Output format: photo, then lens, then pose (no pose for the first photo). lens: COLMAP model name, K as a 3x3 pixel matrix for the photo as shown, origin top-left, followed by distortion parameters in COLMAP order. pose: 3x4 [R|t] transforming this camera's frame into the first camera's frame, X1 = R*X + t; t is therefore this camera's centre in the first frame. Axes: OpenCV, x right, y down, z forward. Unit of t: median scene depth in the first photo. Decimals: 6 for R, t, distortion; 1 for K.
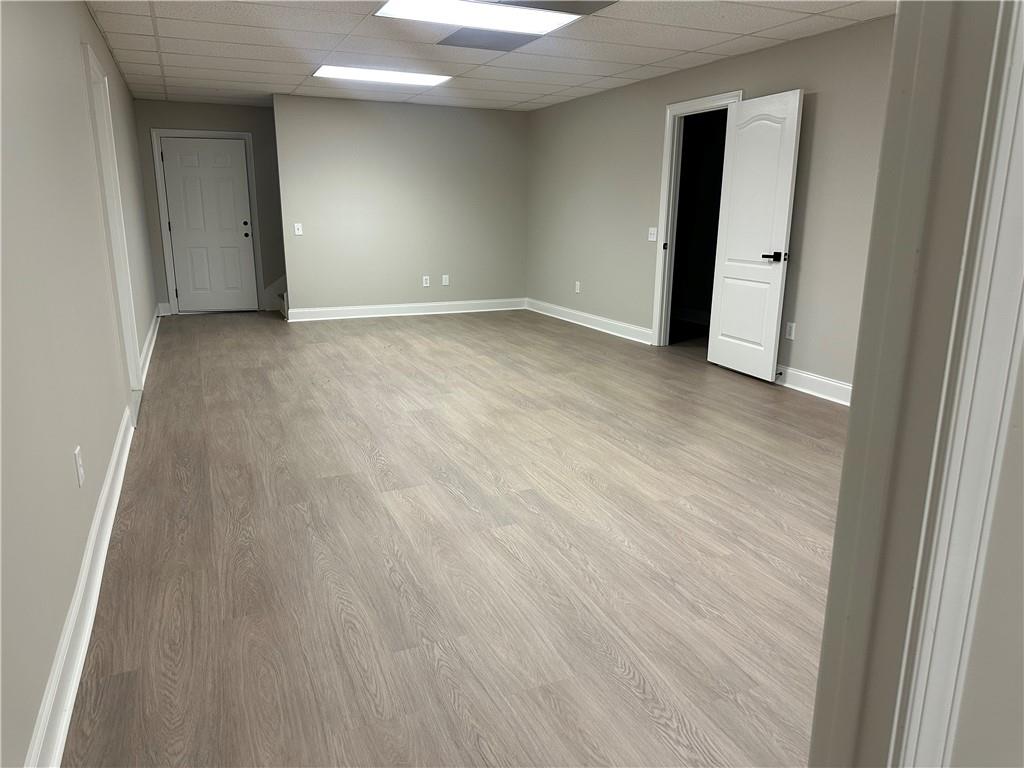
lens RADIAL K [[724.8, 0, 512.0], [0, 724.8, 384.0], [0, 0, 1]] dist [0.137279, -0.192813]
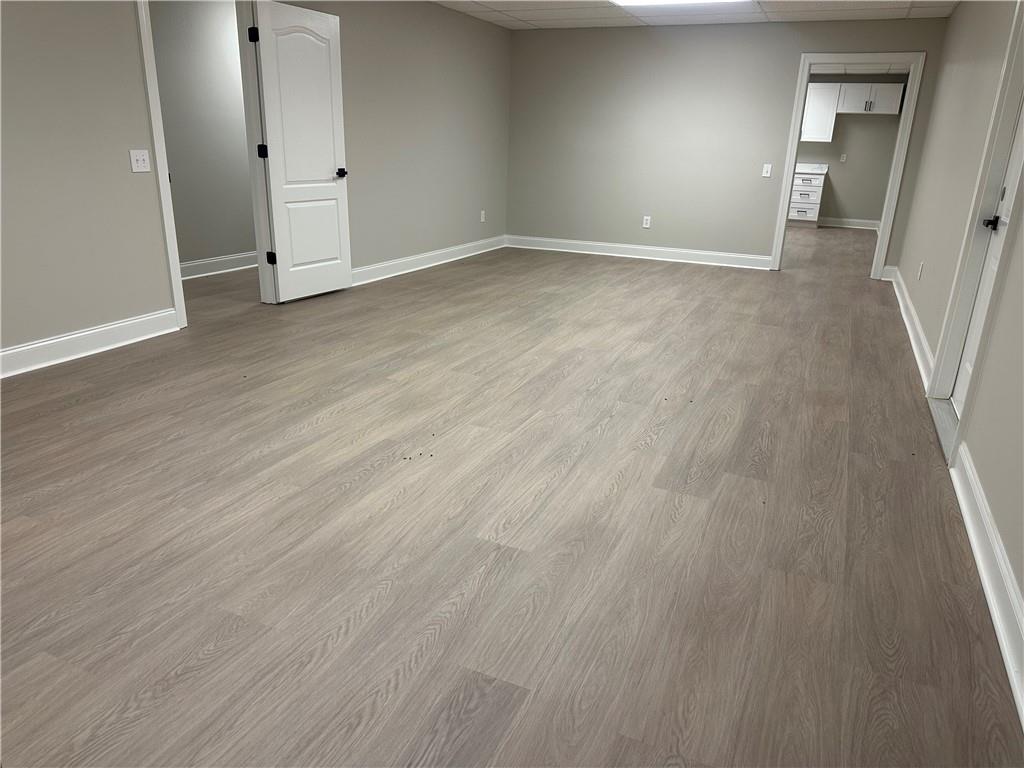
lens RADIAL K [[731.4, 0, 512.0], [0, 731.4, 384.0], [0, 0, 1]] dist [0.129224, -0.148060]
pose [[-0.683106, -0.259190, 0.682778, -0.692820], [0.135633, 0.873616, 0.467332, -0.402851], [-0.717614, 0.411845, -0.561618, 1.657063]]
